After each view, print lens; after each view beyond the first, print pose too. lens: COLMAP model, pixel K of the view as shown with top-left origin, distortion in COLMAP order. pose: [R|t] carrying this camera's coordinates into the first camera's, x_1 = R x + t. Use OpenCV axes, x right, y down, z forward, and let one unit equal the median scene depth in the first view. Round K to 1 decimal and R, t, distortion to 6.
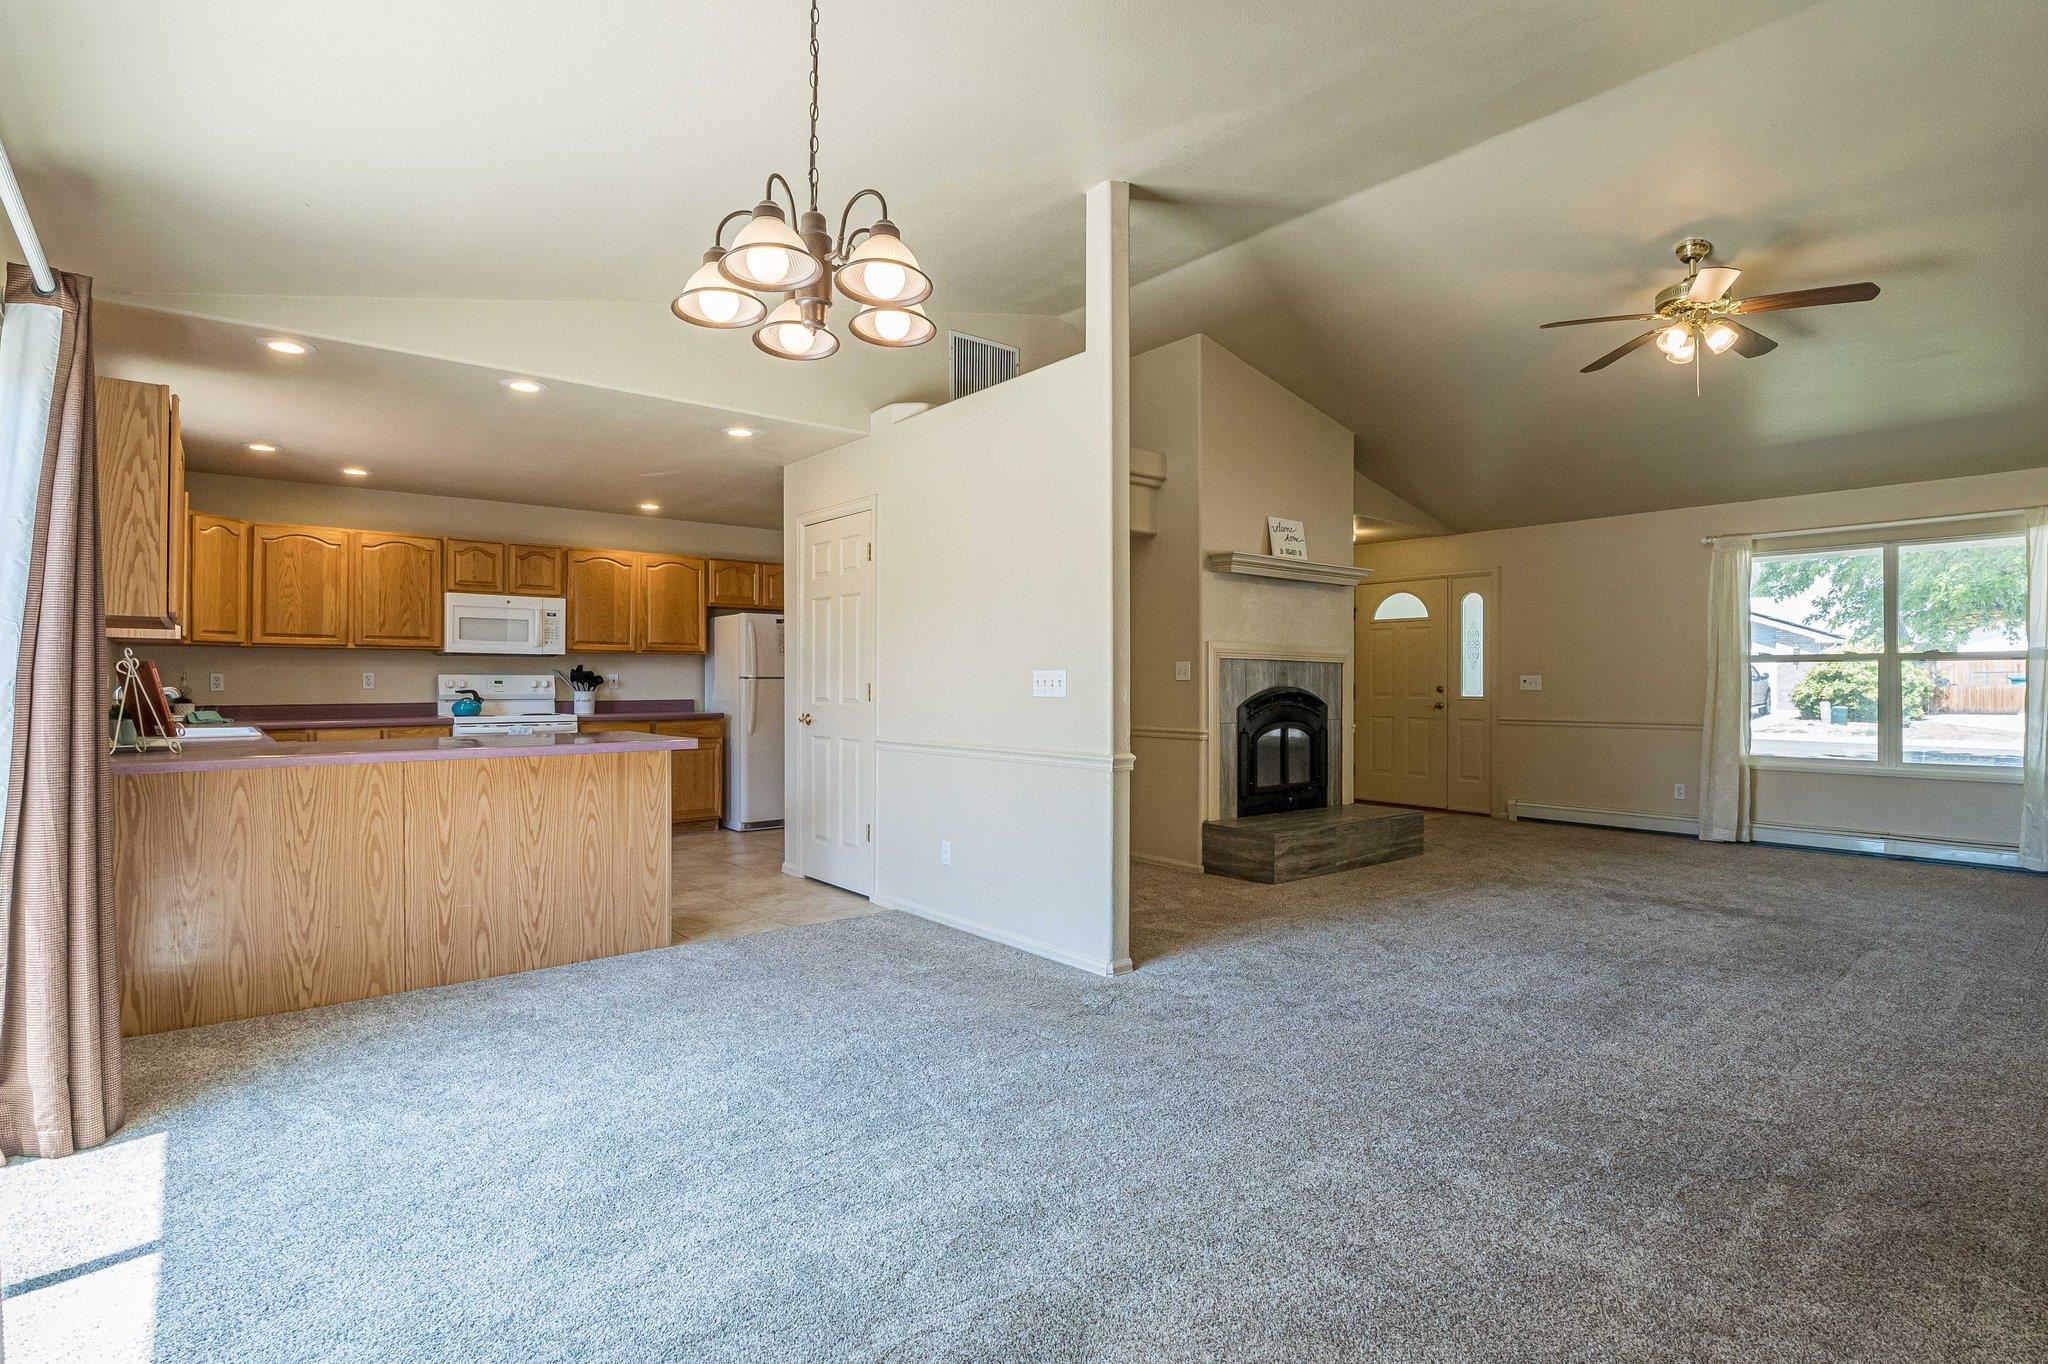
lens RADIAL K [[987.9, 0, 1037.8], [0, 987.9, 682.3], [0, 0, 1]] dist [-0.006111, -0.006214]
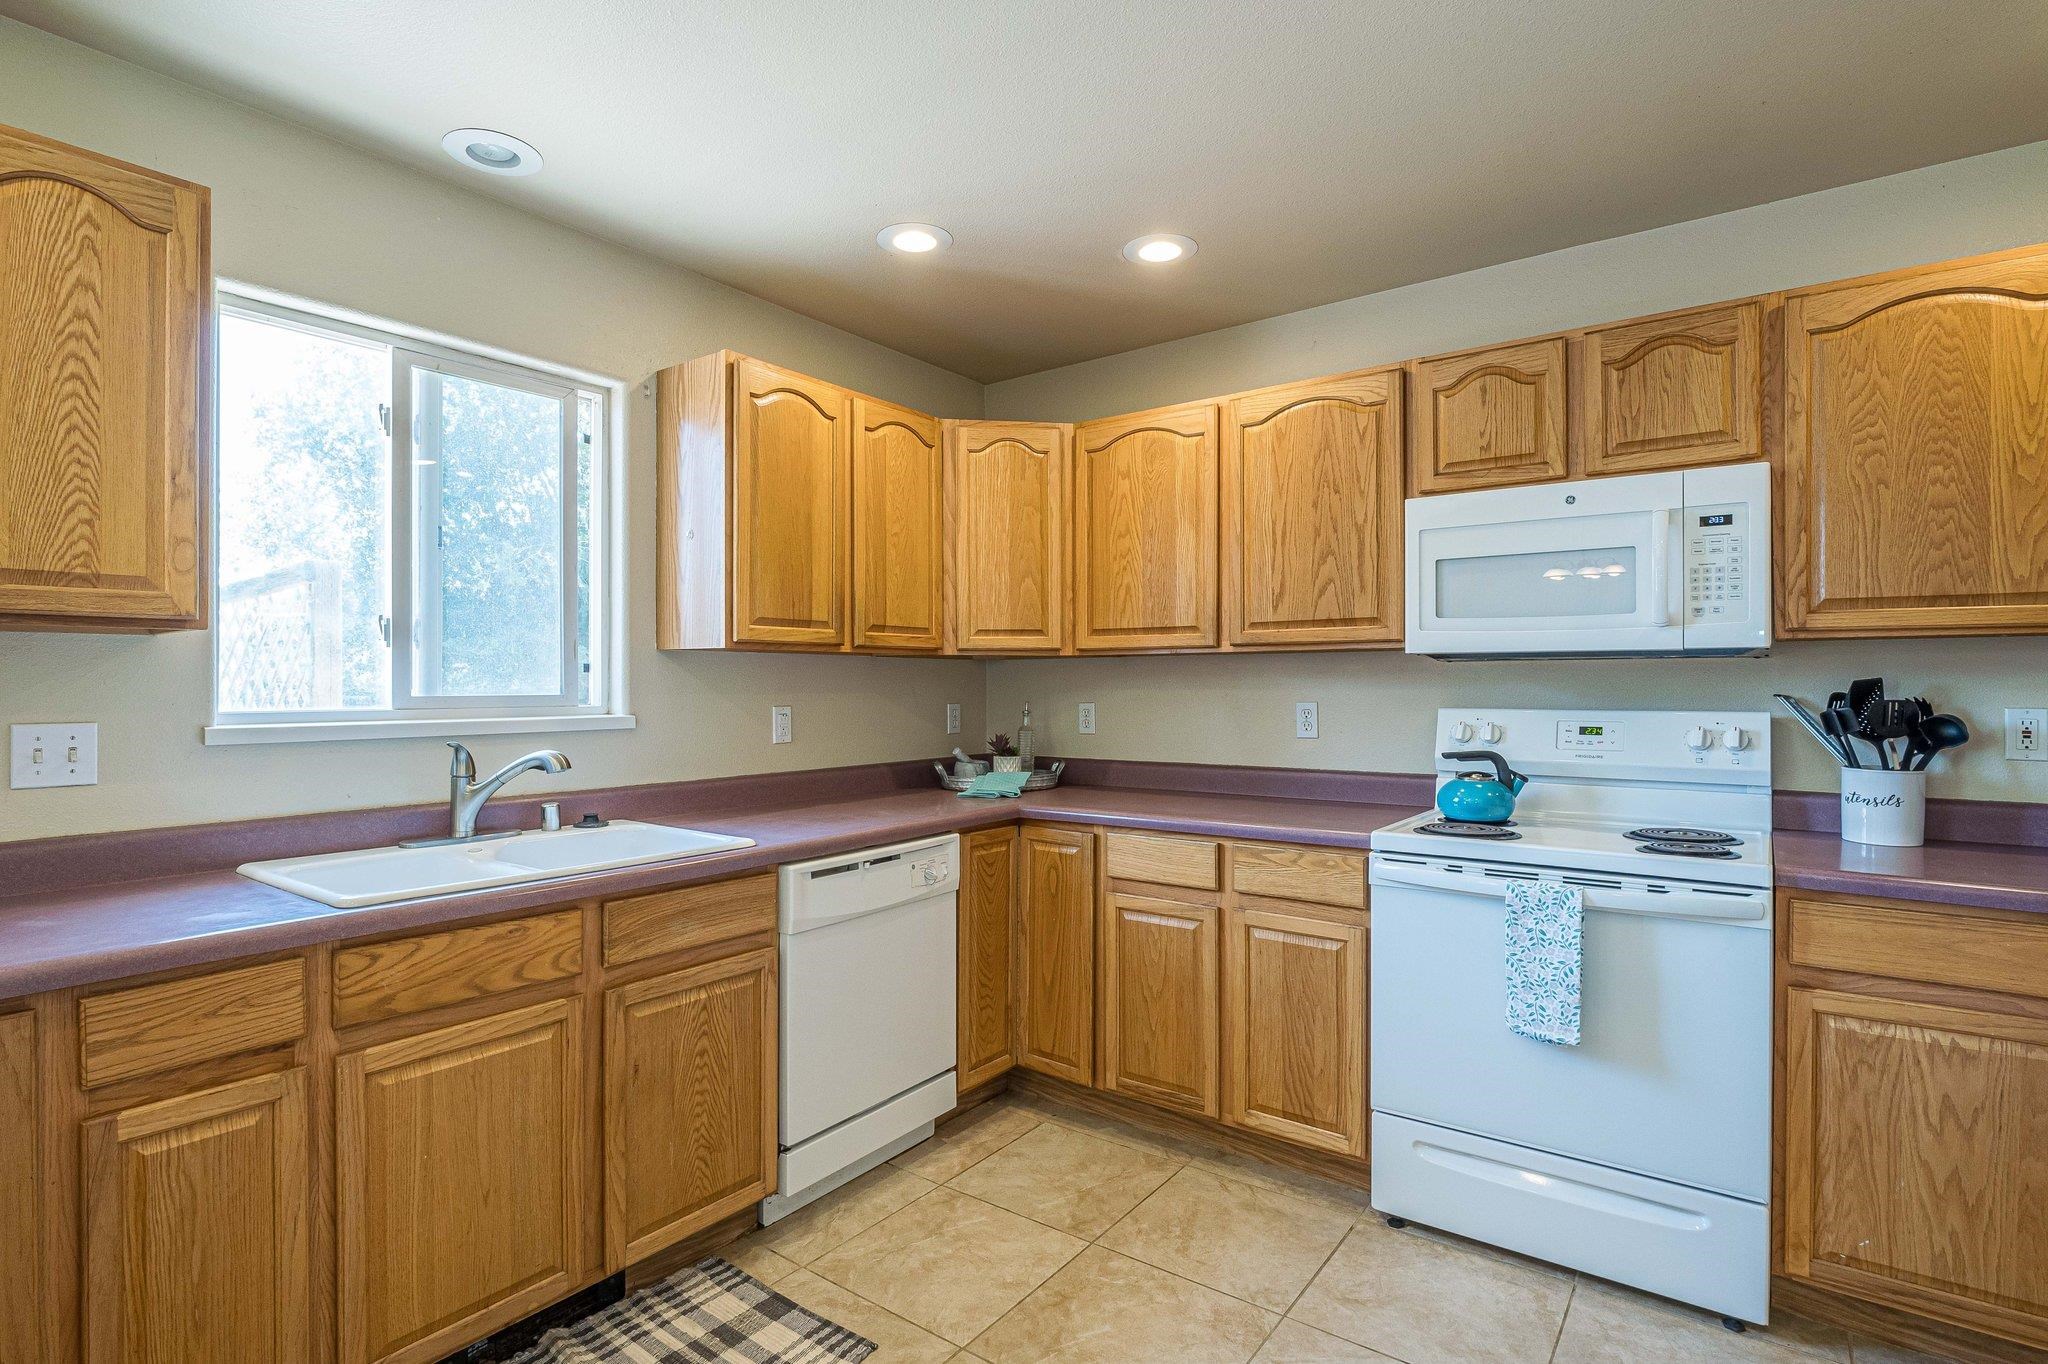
lens RADIAL K [[987.9, 0, 1007.6], [0, 987.9, 685.8], [0, 0, 1]] dist [-0.006111, -0.006214]
pose [[0.202789, 0.000262, -0.979222, -0.251678], [0.001485, 0.999999, 0.000575, -0.018502], [0.979221, -0.001571, 0.202789, 0.769646]]
